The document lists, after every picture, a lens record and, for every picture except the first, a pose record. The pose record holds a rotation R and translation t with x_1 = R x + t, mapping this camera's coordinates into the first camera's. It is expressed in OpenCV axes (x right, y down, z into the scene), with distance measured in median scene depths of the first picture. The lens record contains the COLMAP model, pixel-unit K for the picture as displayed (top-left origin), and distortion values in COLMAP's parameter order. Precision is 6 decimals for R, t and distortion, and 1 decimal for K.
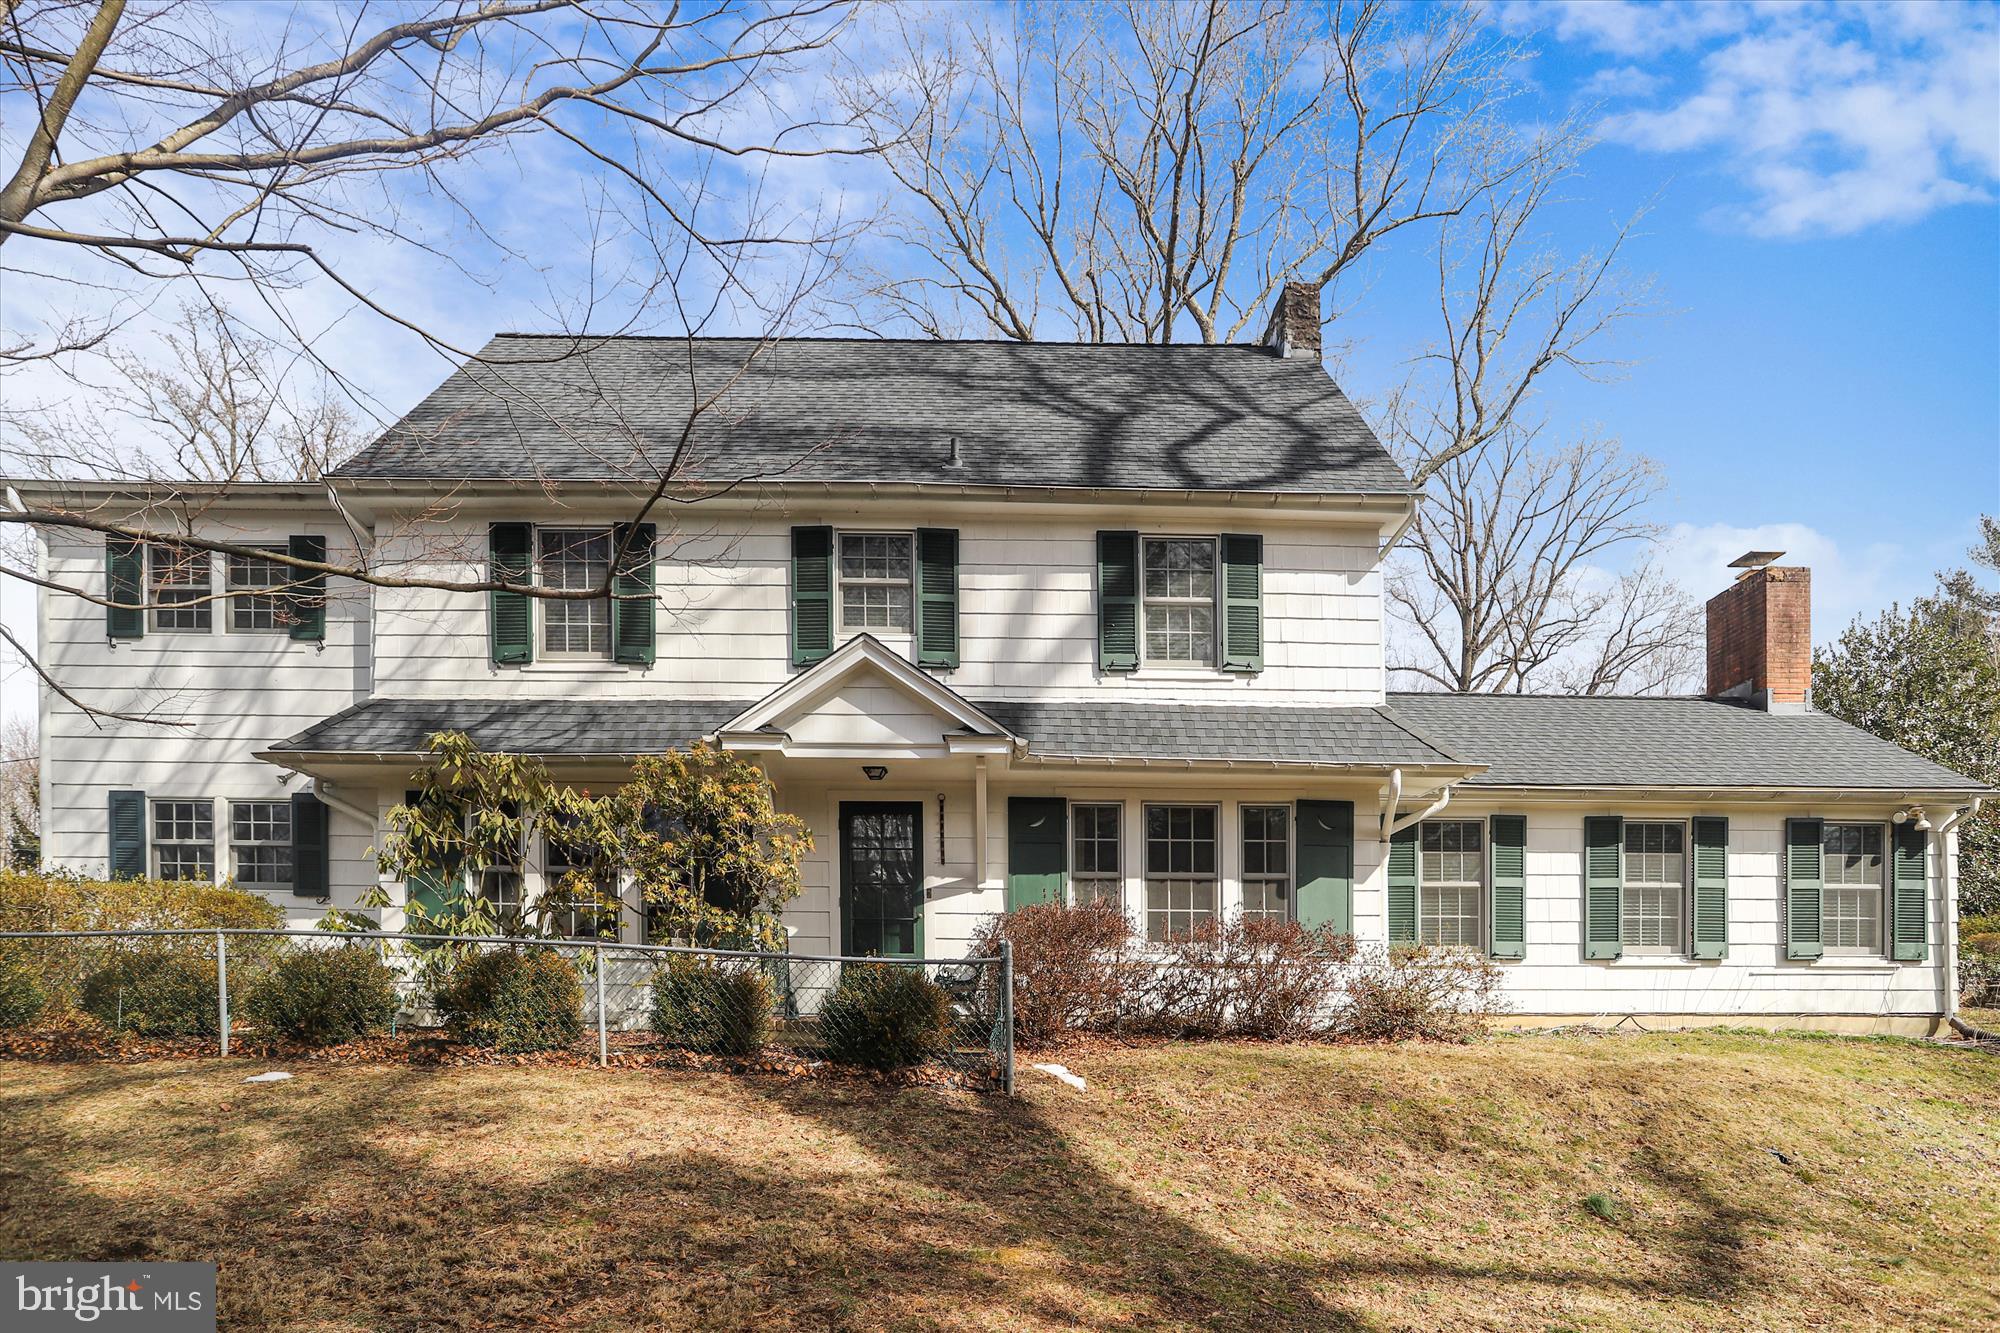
lens RADIAL K [[1094.7, 0, 999.4], [0, 1094.7, 691.2], [0, 0, 1]] dist [-0.067340, 0.038864]
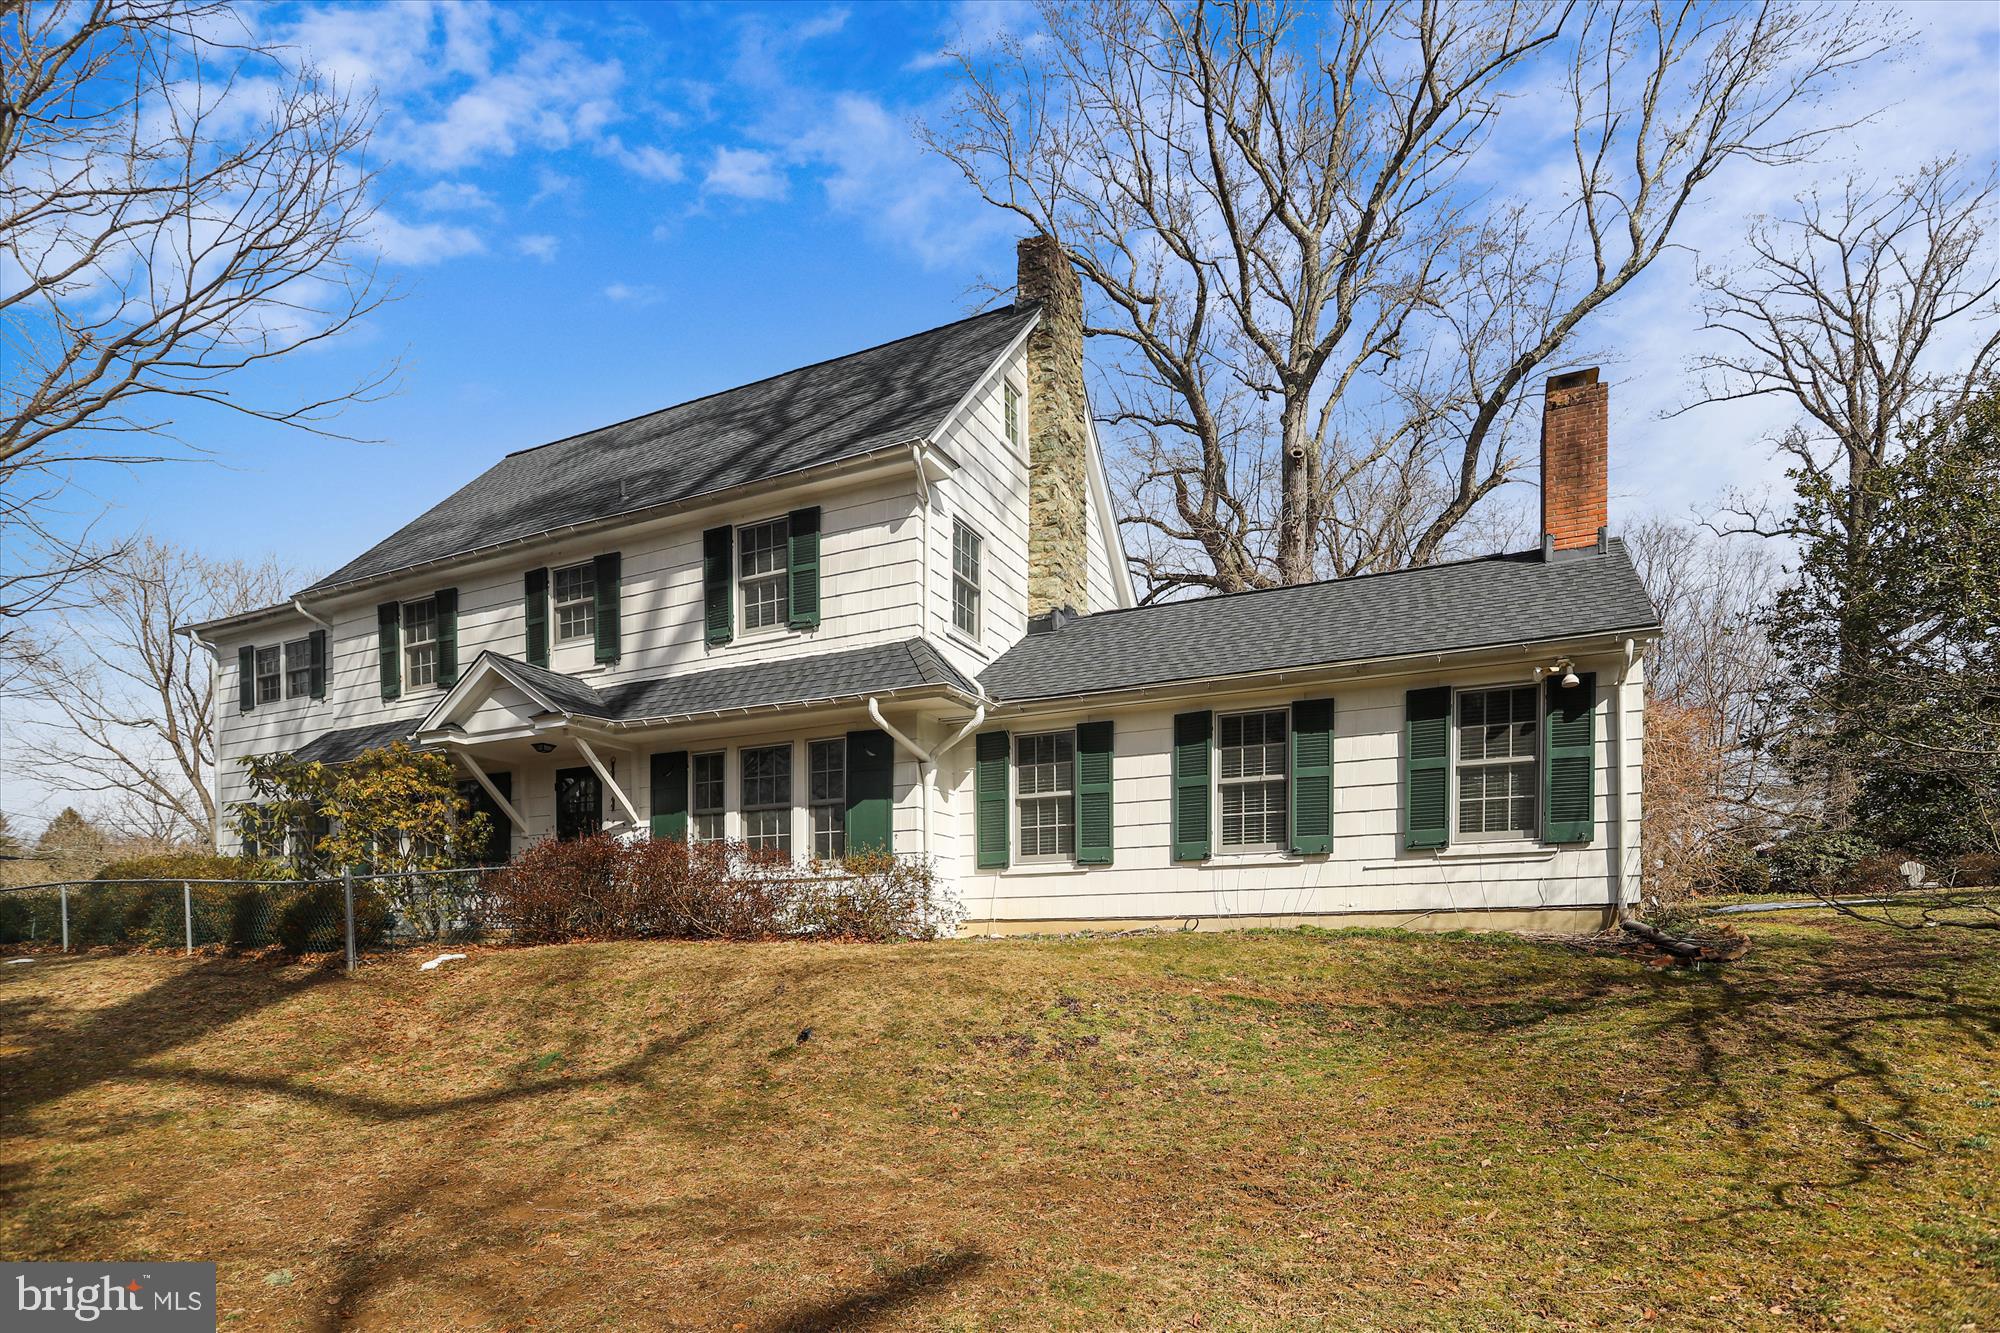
lens RADIAL K [[995.2, 0, 1000.8], [0, 995.2, 668.1], [0, 0, 1]] dist [-0.053439, 0.030262]
pose [[0.895246, -0.133318, -0.425161, 0.847976], [0.143408, 0.989628, -0.008350, 0.063030], [0.421864, -0.053497, 0.905079, 0.128418]]
